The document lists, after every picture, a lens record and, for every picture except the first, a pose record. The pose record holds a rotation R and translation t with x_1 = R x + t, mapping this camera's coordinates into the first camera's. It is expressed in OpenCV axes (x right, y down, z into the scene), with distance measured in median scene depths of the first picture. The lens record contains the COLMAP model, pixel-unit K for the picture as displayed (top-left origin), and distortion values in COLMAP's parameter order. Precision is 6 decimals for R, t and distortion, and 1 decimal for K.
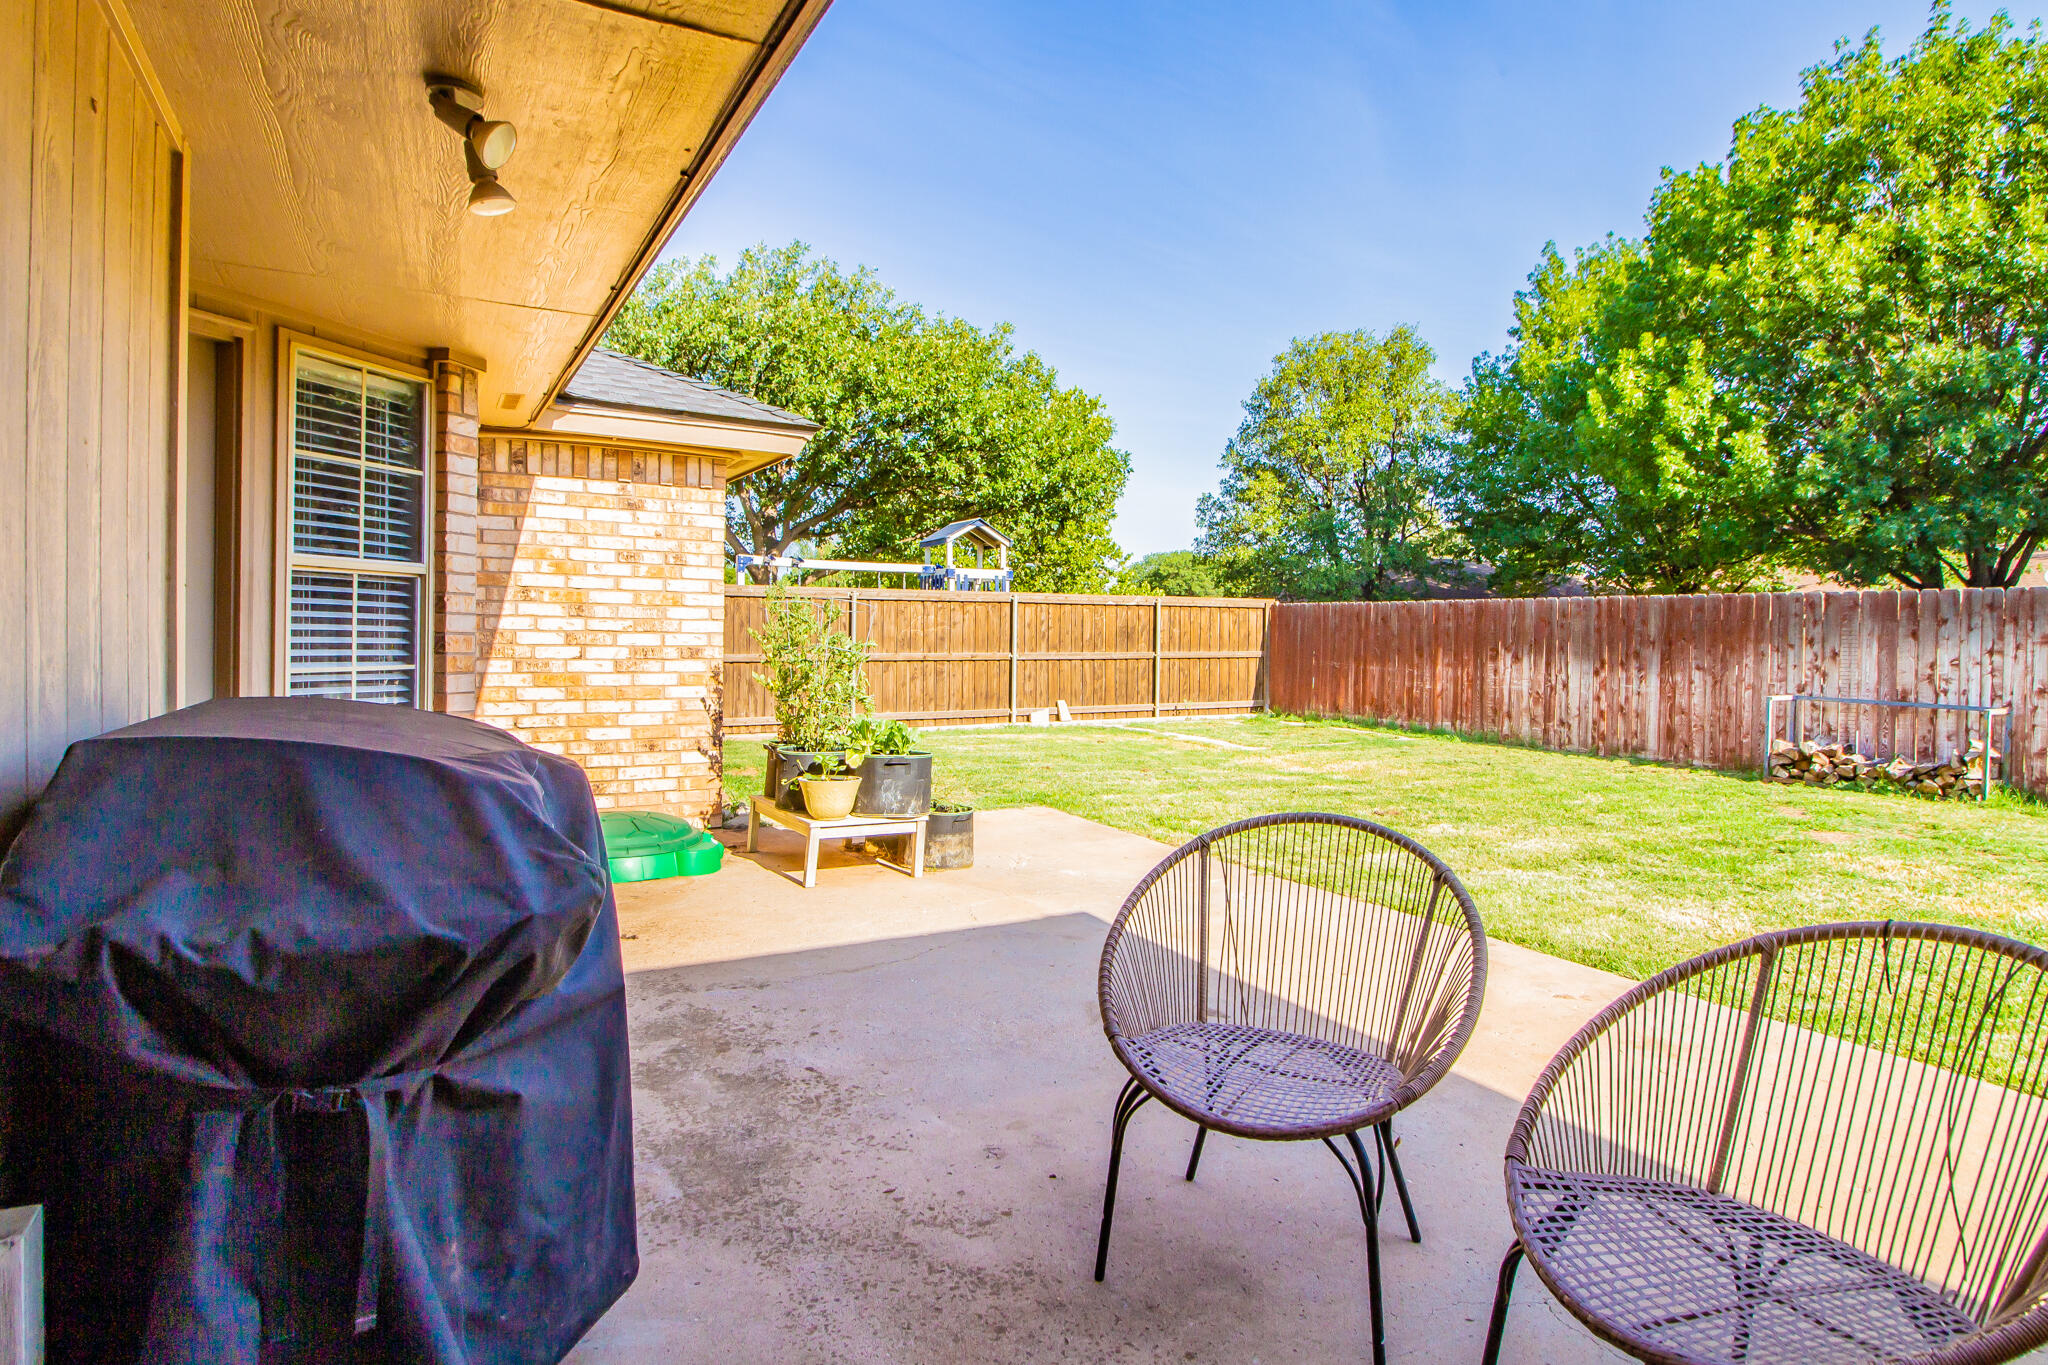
lens RADIAL K [[1139.7, 0, 1054.4], [0, 1139.7, 631.4], [0, 0, 1]] dist [0.041161, -0.000151]
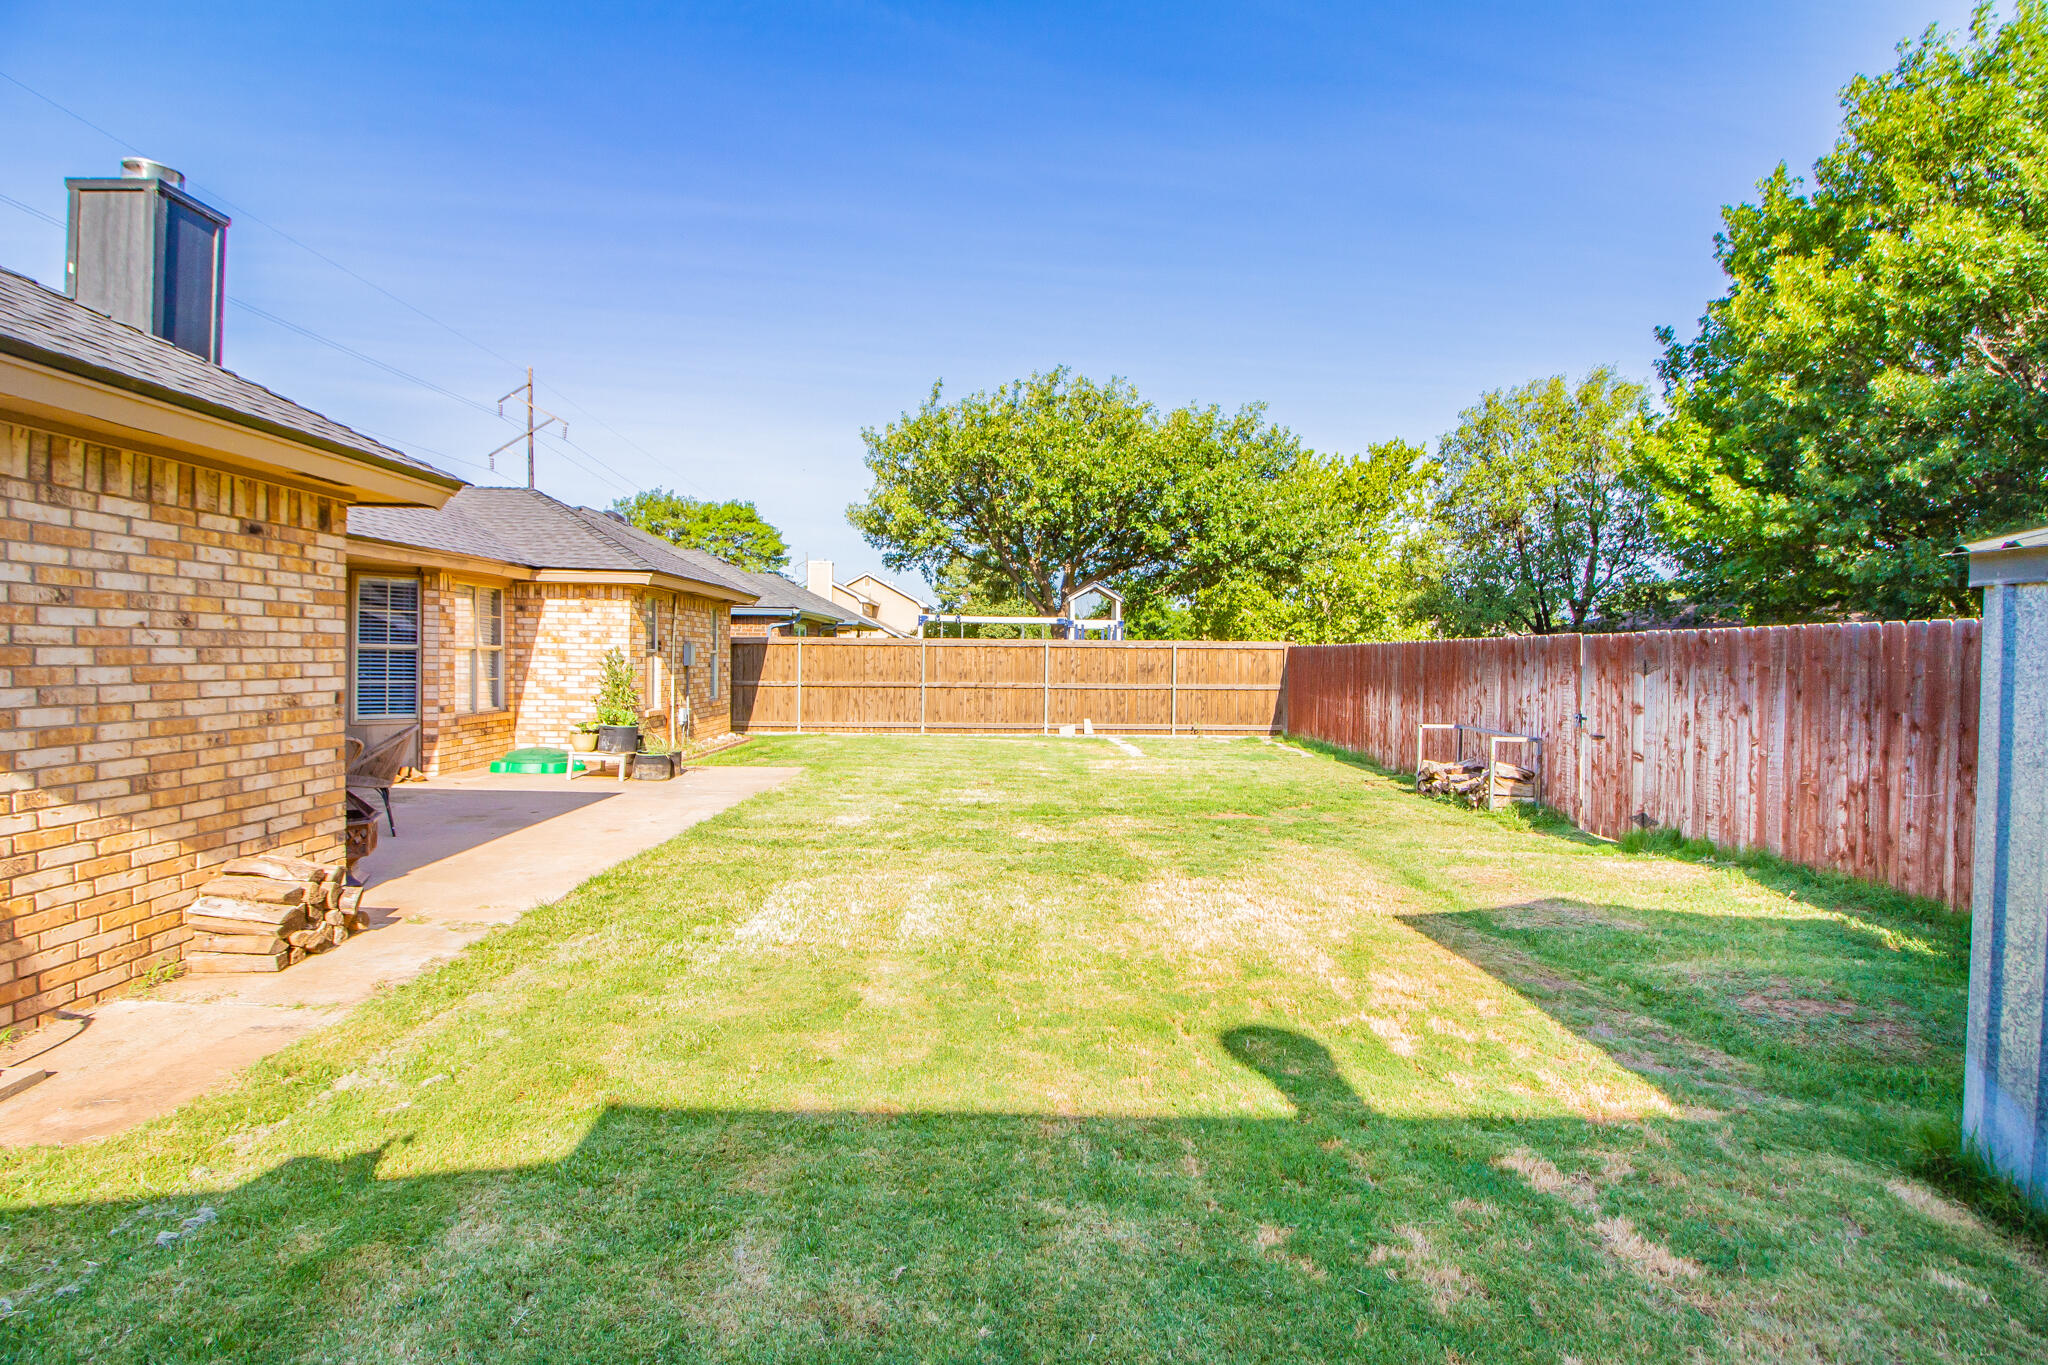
lens RADIAL K [[1139.7, 0, 1054.4], [0, 1139.7, 631.4], [0, 0, 1]] dist [0.041161, -0.000151]
pose [[0.859893, -0.012348, -0.510324, 0.700505], [-0.002171, 0.999610, -0.027845, -0.005555], [0.510469, 0.025052, 0.859531, -0.190808]]
